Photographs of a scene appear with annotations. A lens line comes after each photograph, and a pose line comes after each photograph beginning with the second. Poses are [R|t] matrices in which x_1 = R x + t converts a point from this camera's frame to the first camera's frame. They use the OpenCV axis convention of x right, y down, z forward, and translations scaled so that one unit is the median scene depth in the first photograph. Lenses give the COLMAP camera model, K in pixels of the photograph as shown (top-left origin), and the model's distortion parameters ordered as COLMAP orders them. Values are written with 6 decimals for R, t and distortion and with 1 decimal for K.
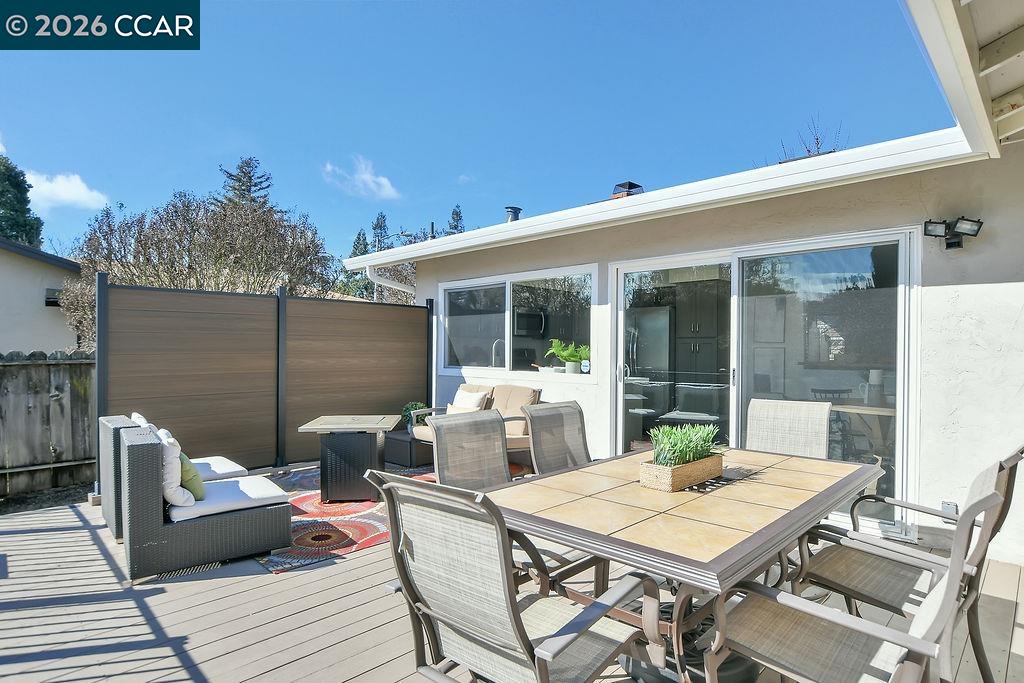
lens RADIAL K [[557.1, 0, 532.2], [0, 557.1, 350.6], [0, 0, 1]] dist [-0.022955, 0.003181]
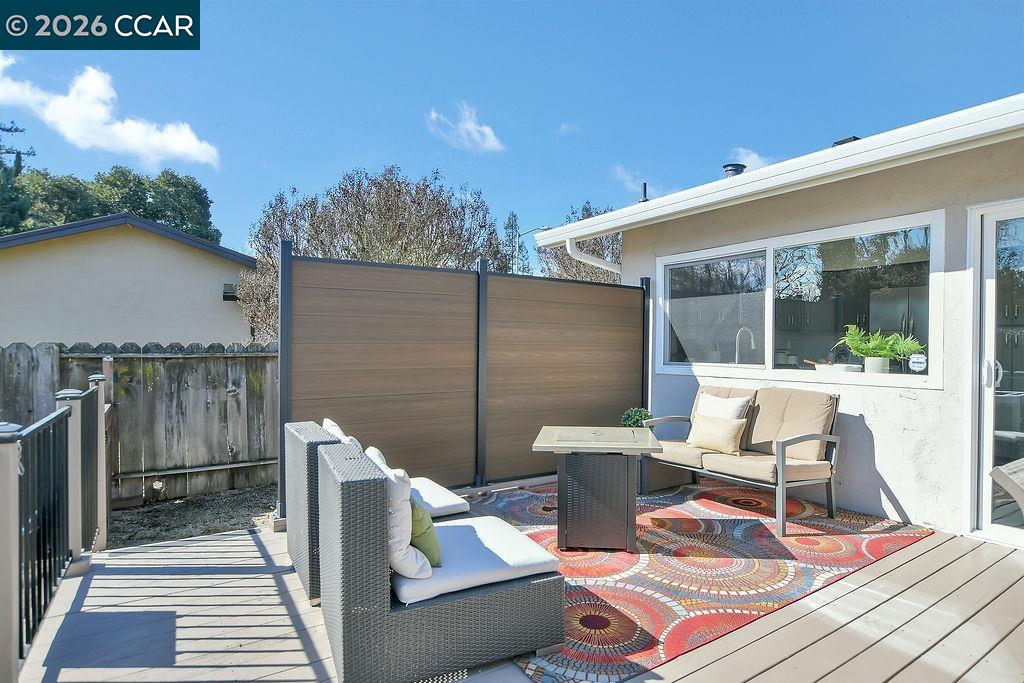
lens RADIAL K [[547.1, 0, 527.3], [0, 547.1, 349.3], [0, 0, 1]] dist [-0.019814, -0.000986]
pose [[0.976878, 0.002887, -0.213776, -0.204153], [-0.003273, 0.999994, -0.001452, 0.012565], [0.213770, 0.002118, 0.976882, 0.228435]]
